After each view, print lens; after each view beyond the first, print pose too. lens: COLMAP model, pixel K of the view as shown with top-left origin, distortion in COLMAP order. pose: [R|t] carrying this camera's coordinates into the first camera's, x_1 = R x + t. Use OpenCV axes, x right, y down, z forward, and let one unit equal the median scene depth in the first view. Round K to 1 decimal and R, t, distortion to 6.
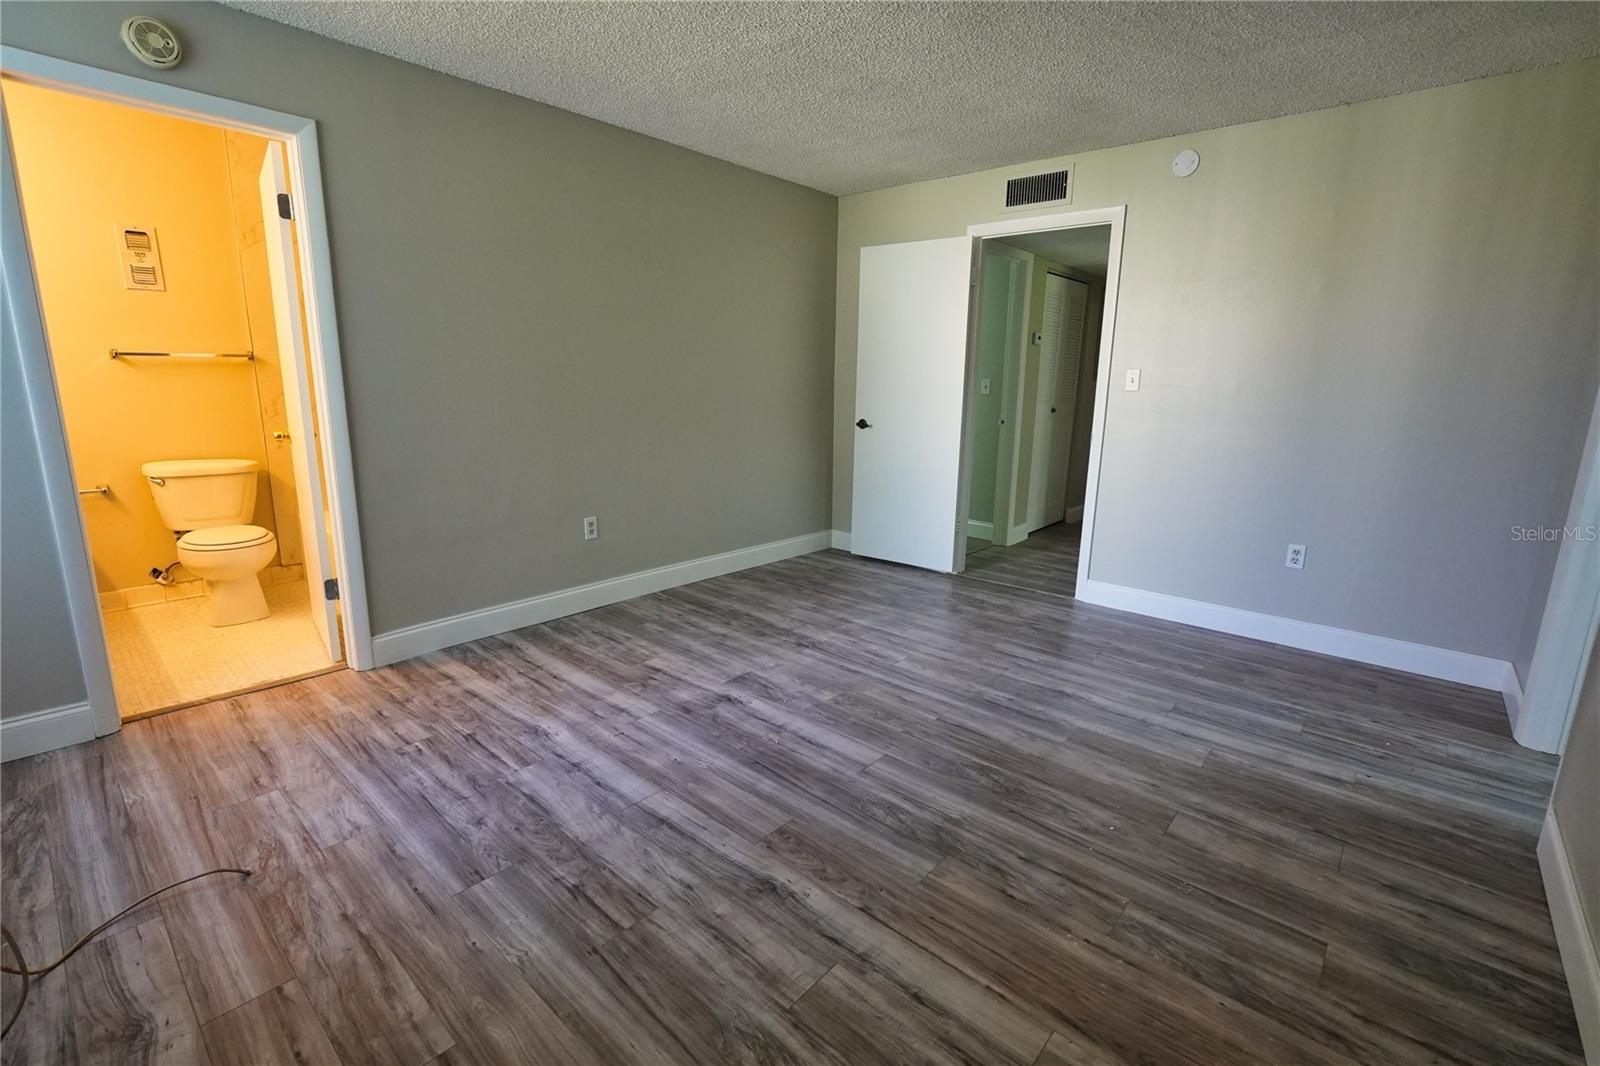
lens RADIAL K [[697.5, 0, 800.0], [0, 697.5, 533.0], [0, 0, 1]] dist [-0.014054, 0.007474]
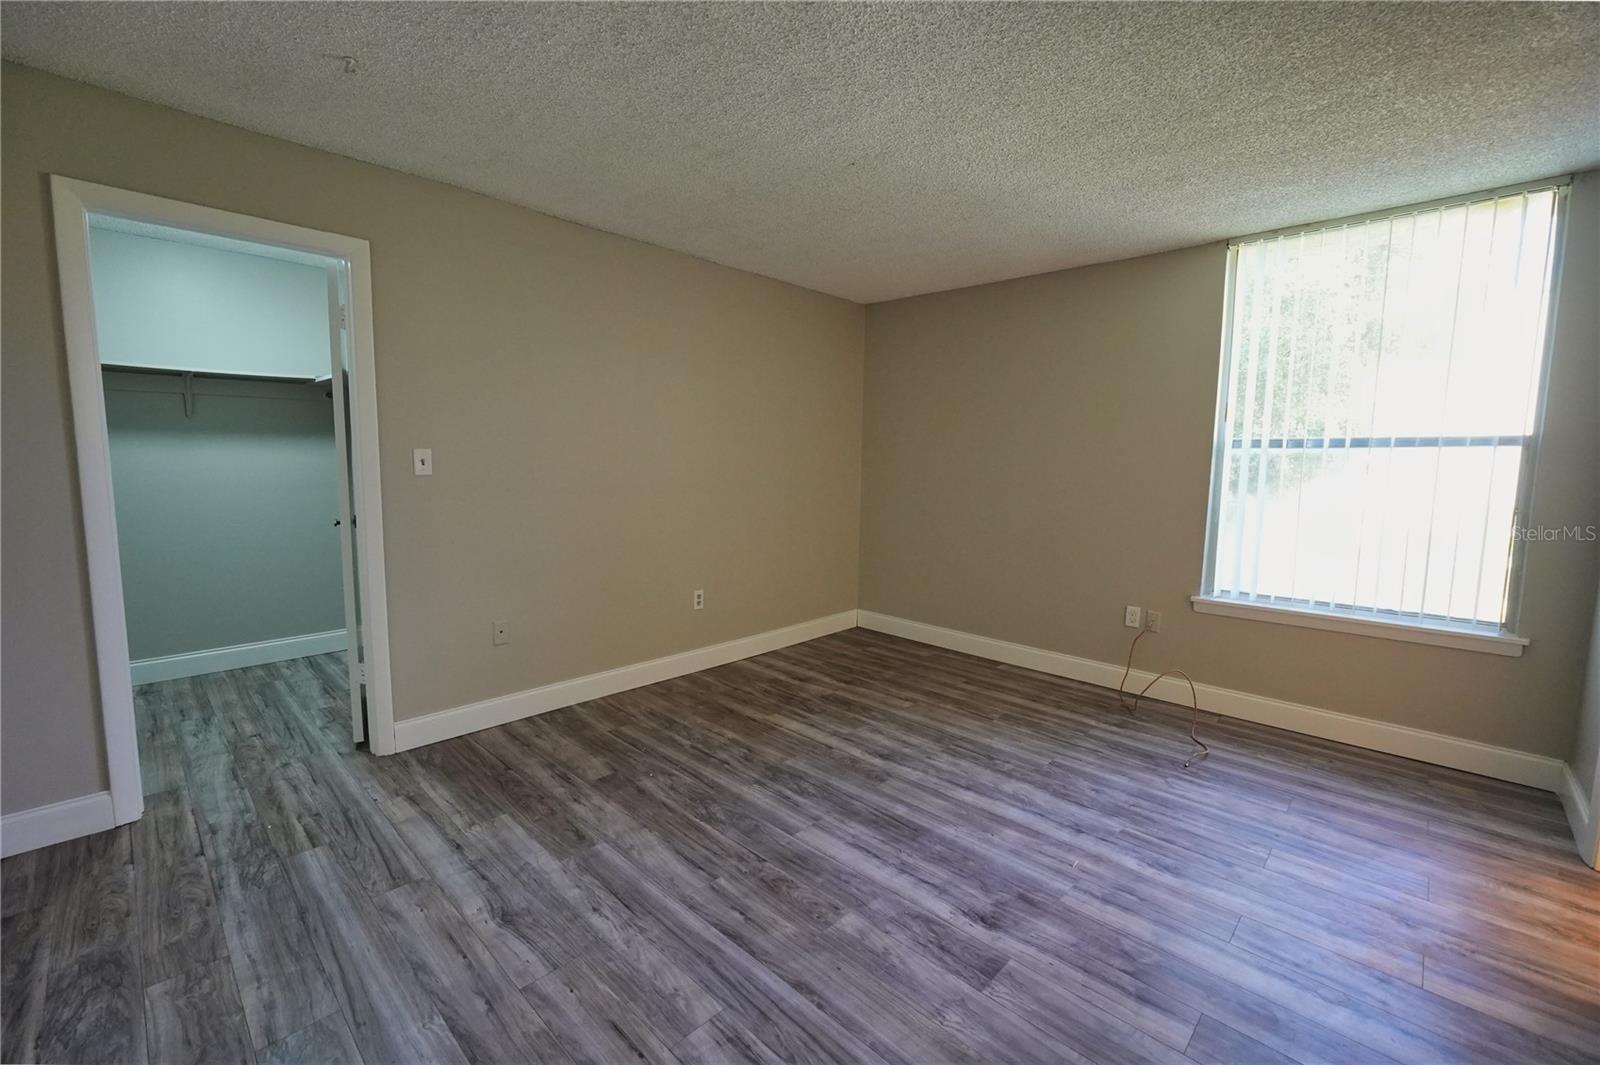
lens RADIAL K [[697.5, 0, 800.0], [0, 697.5, 532.5], [0, 0, 1]] dist [-0.014054, 0.007474]
pose [[-0.998615, -0.040795, 0.033234, 0.102526], [-0.027440, 0.942669, 0.332600, -0.473705], [-0.044897, 0.331227, -0.942482, 1.936279]]
